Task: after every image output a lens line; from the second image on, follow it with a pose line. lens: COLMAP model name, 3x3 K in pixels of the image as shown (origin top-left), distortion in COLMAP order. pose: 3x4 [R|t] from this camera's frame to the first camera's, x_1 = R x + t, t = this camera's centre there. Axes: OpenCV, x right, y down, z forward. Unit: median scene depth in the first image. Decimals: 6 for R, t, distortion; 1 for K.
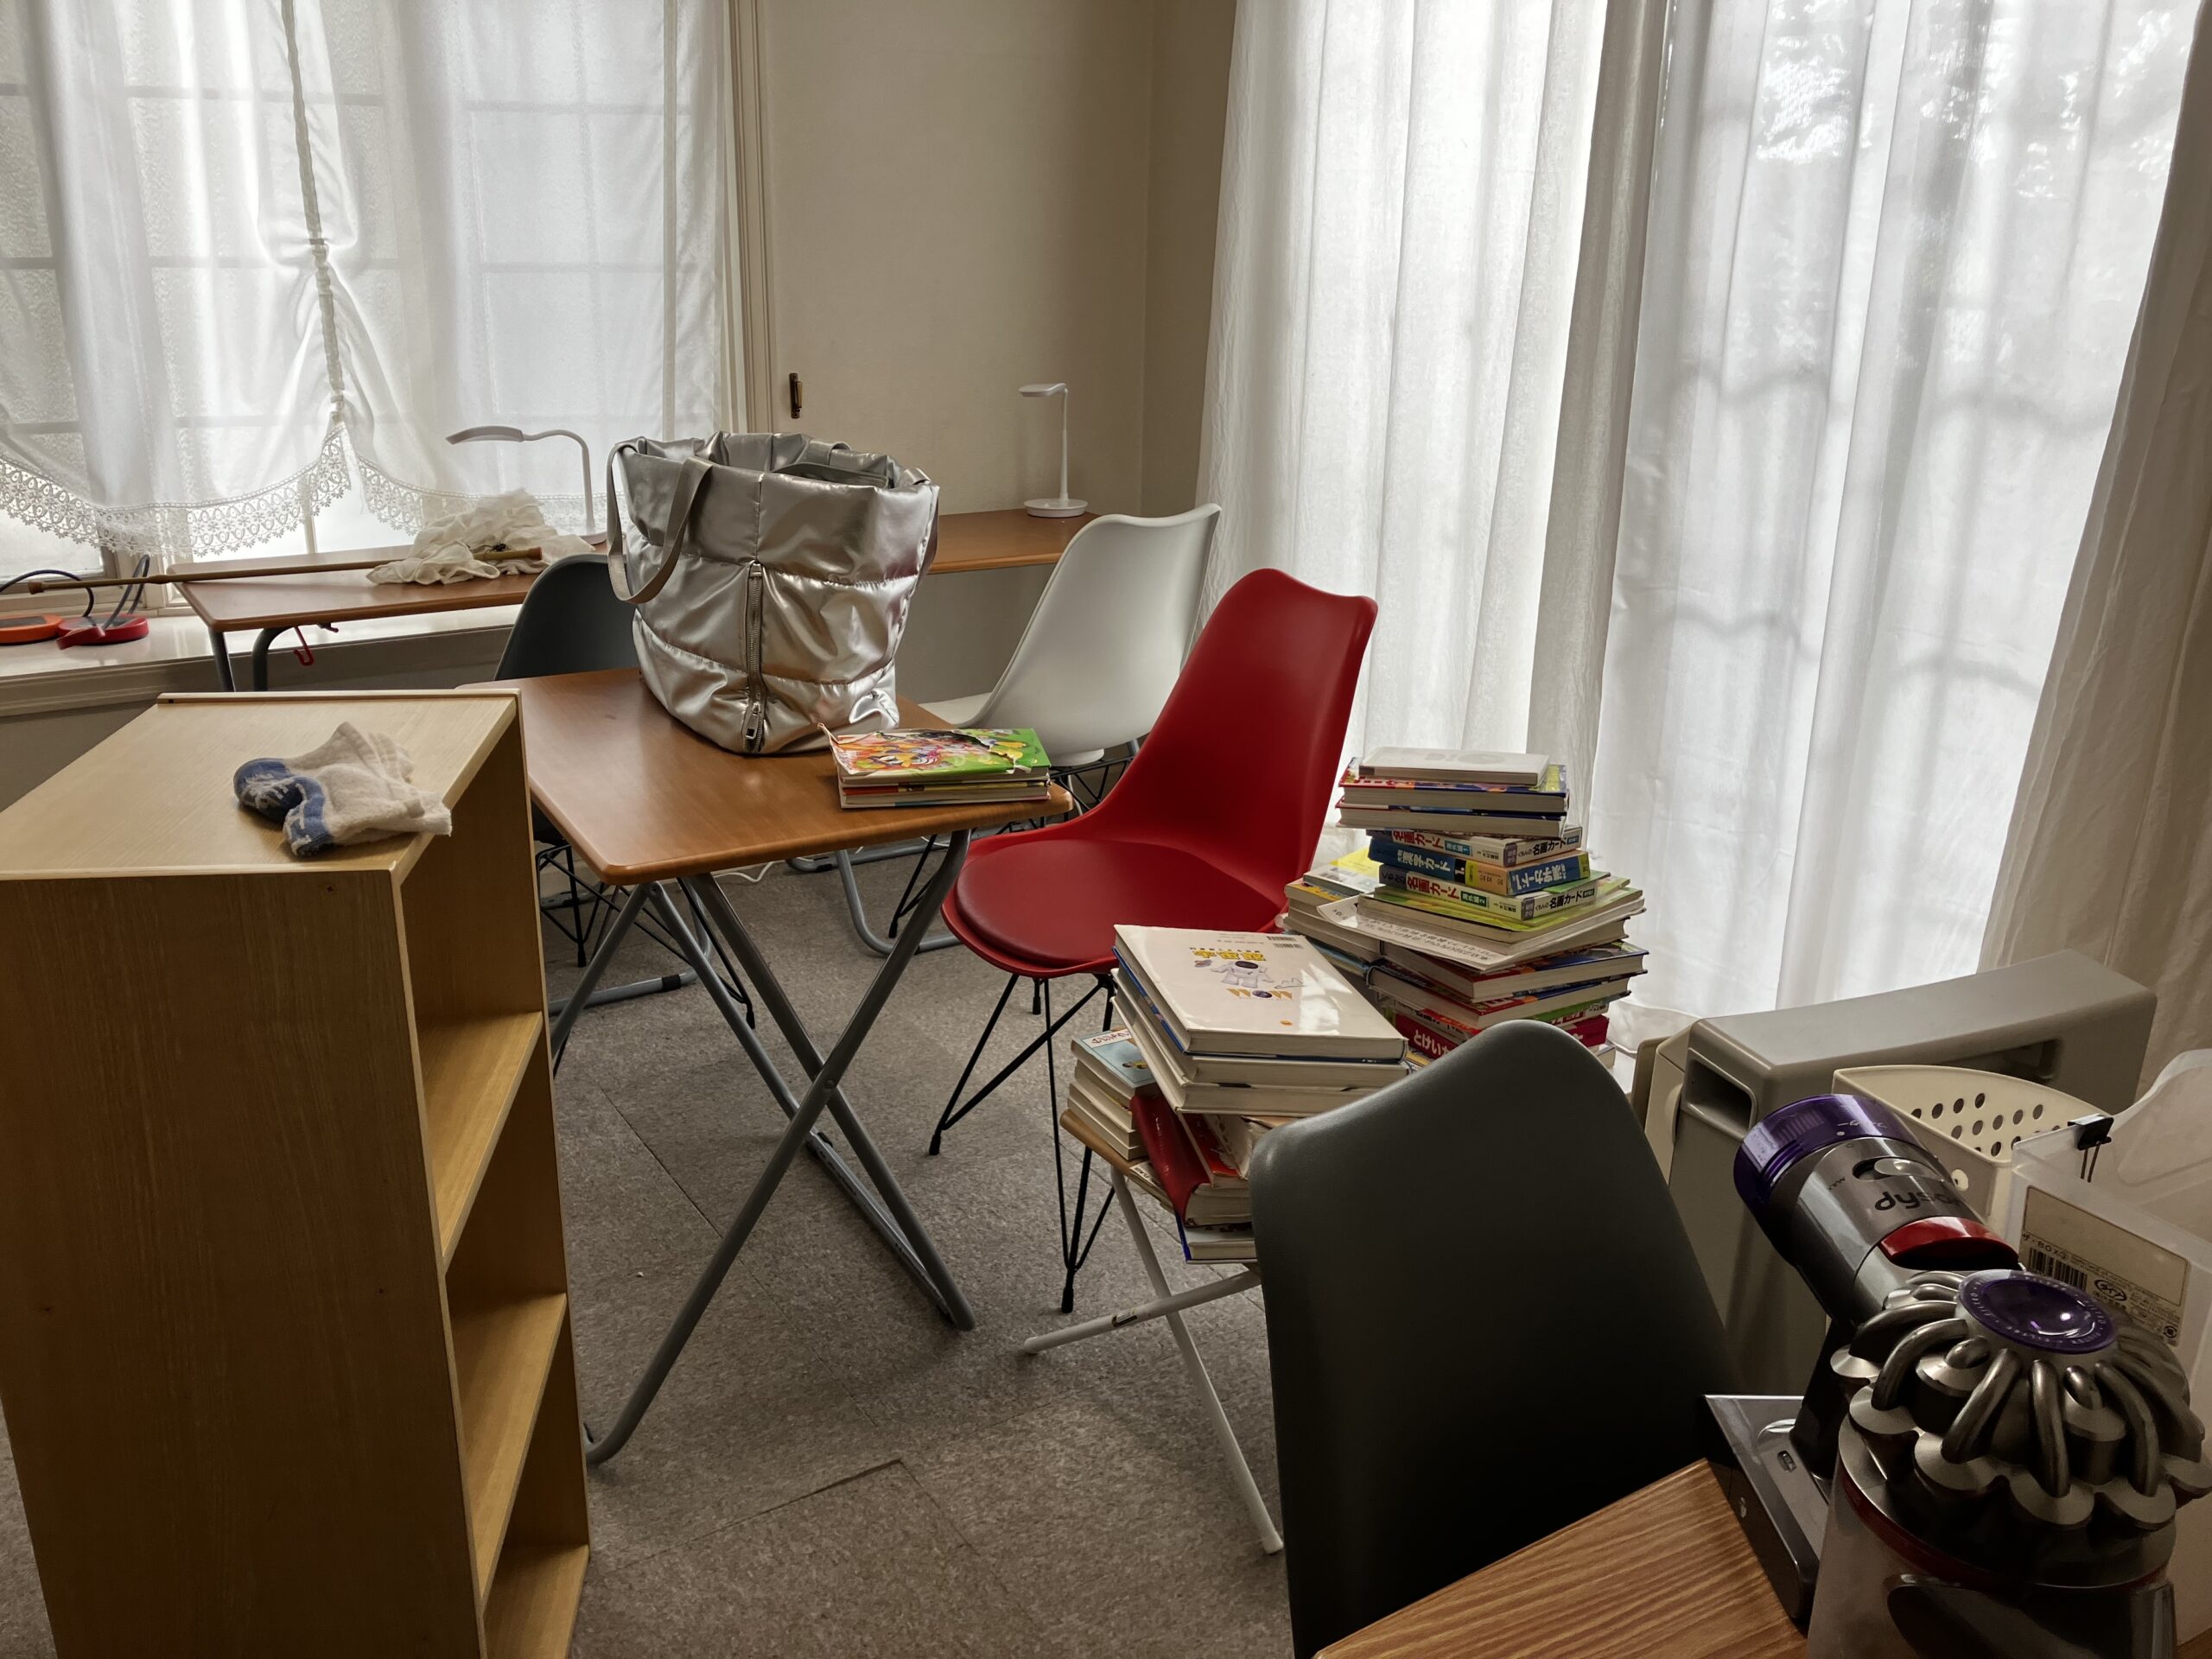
lens RADIAL K [[1815.6, 0, 1113.0], [0, 1815.6, 792.7], [0, 0, 1]] dist [0.005507, -0.009952]
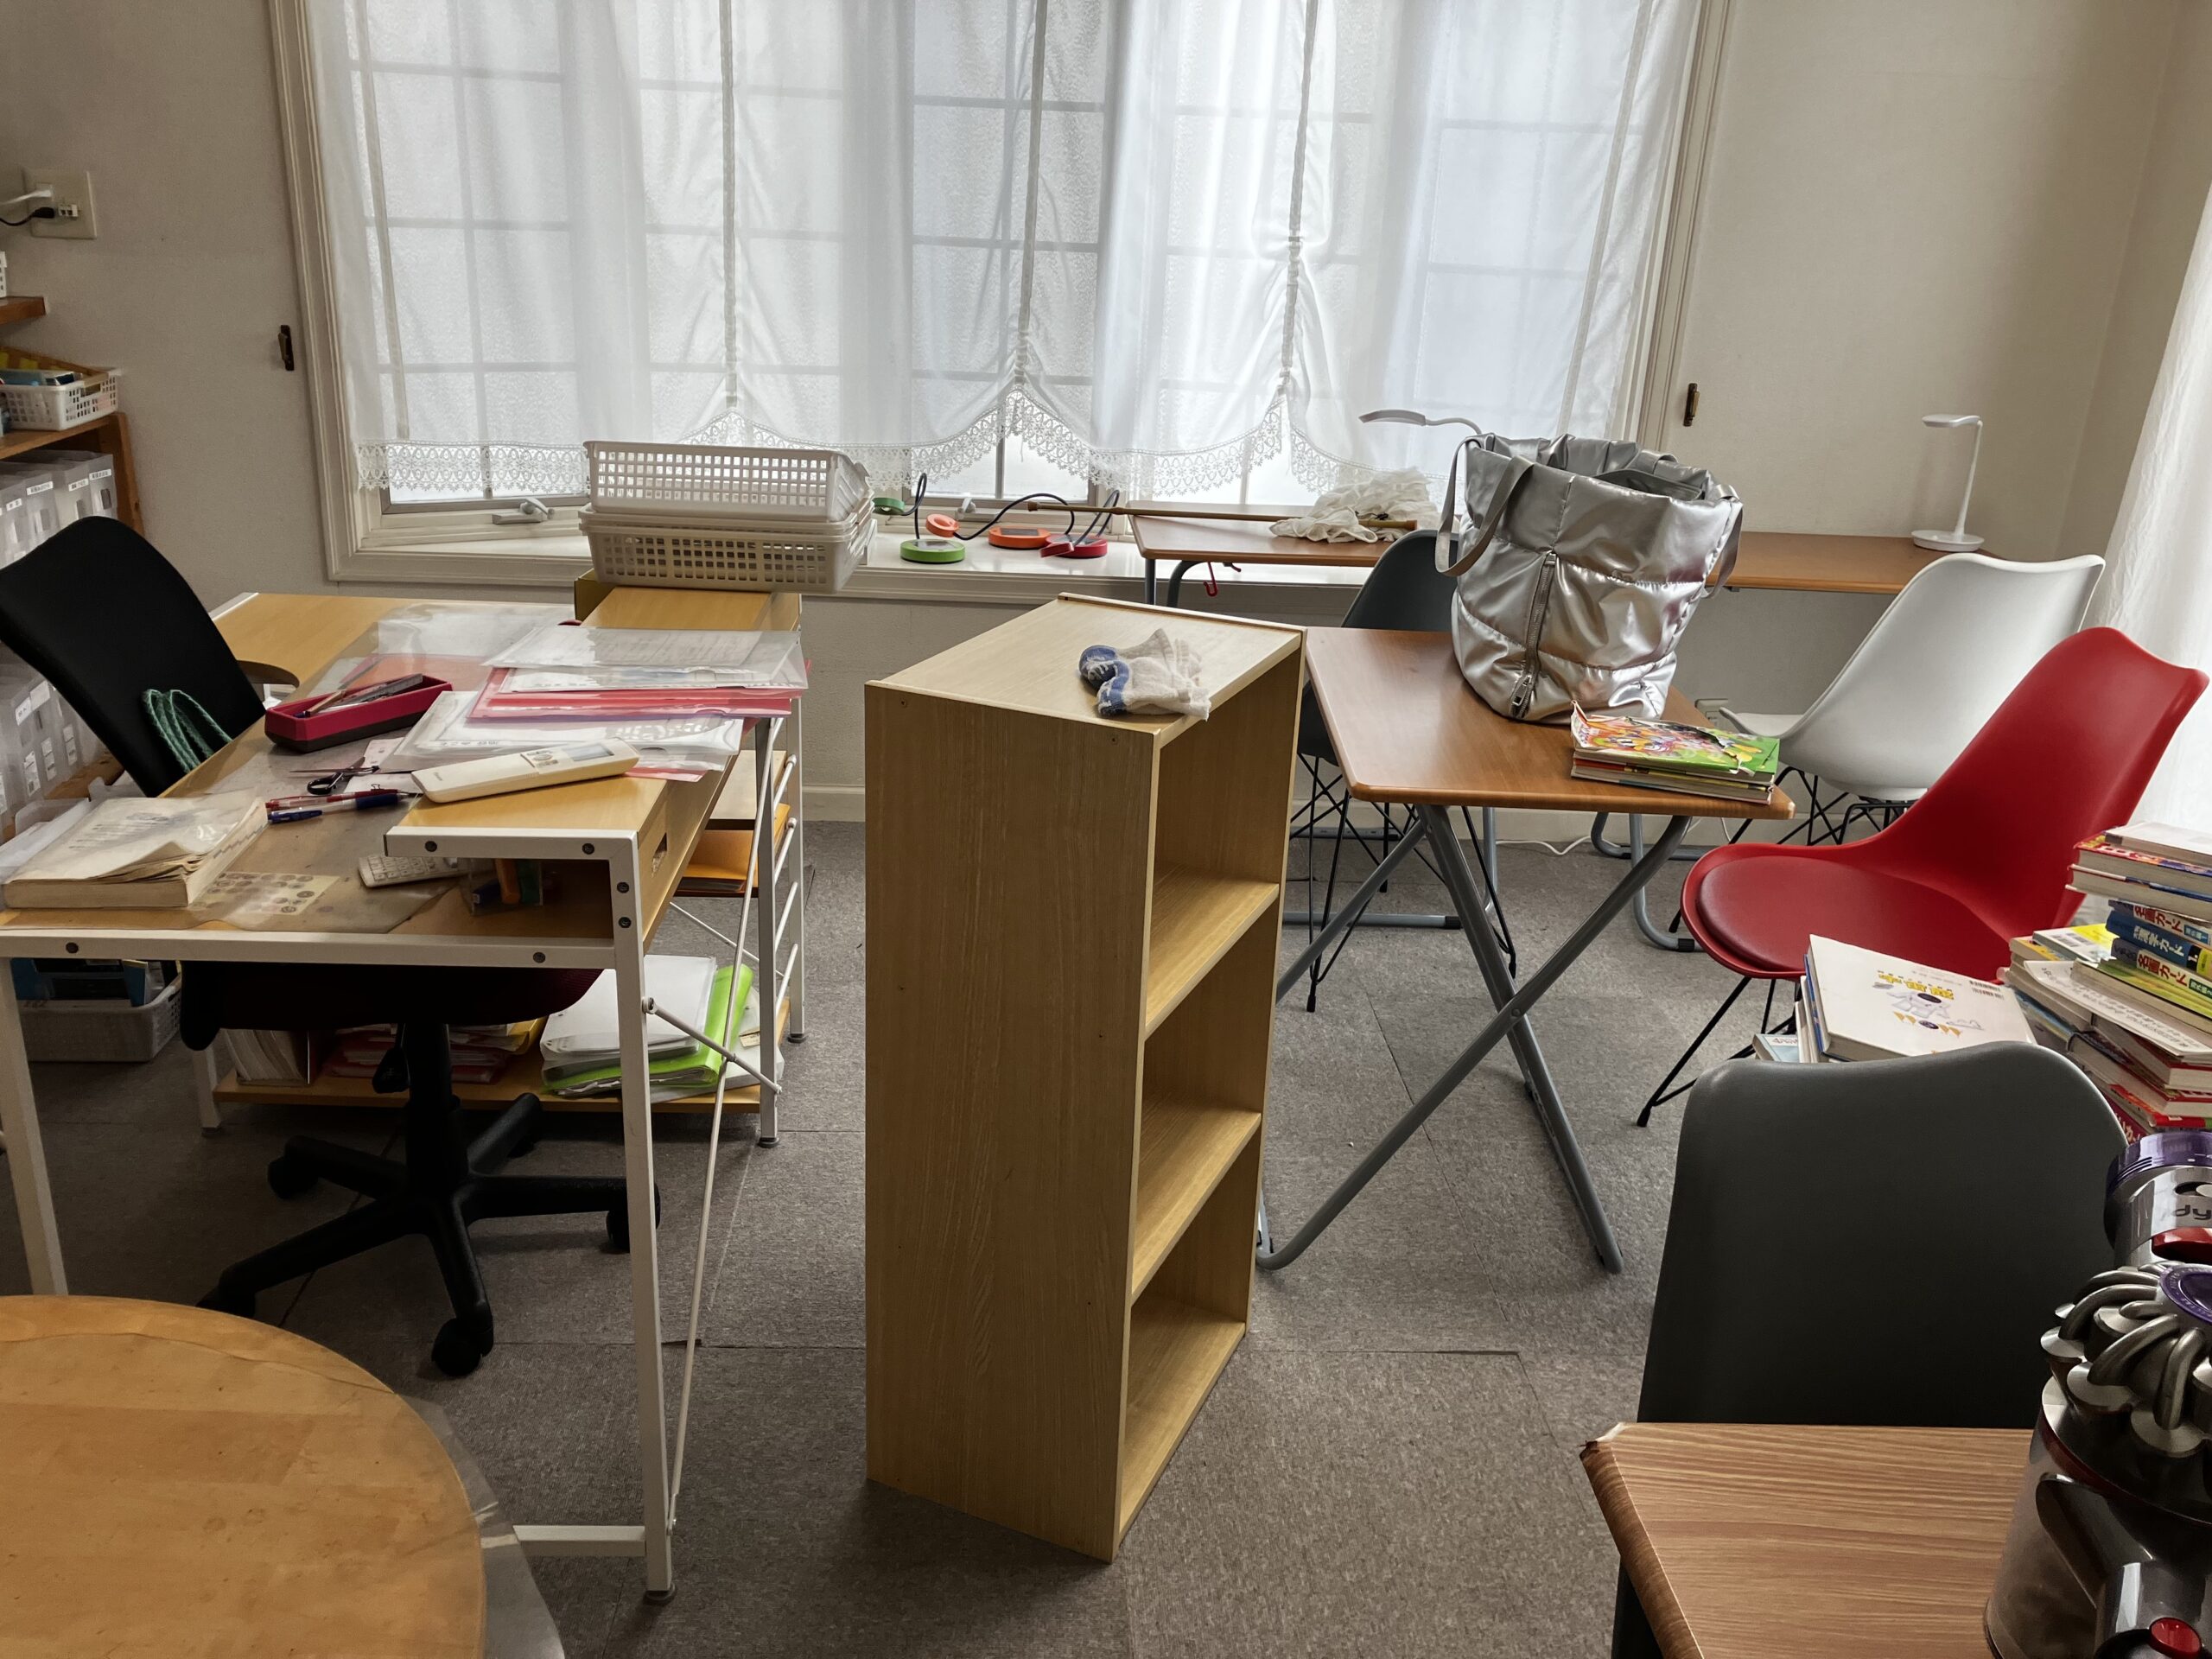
lens RADIAL K [[1786.9, 0, 1102.1], [0, 1786.9, 818.6], [0, 0, 1]] dist [0.003816, -0.067871]
pose [[0.863587, 0.191732, -0.466322, 0.108340], [-0.180908, 0.981121, 0.068371, 0.010213], [0.470627, 0.025317, 0.881969, -0.106610]]
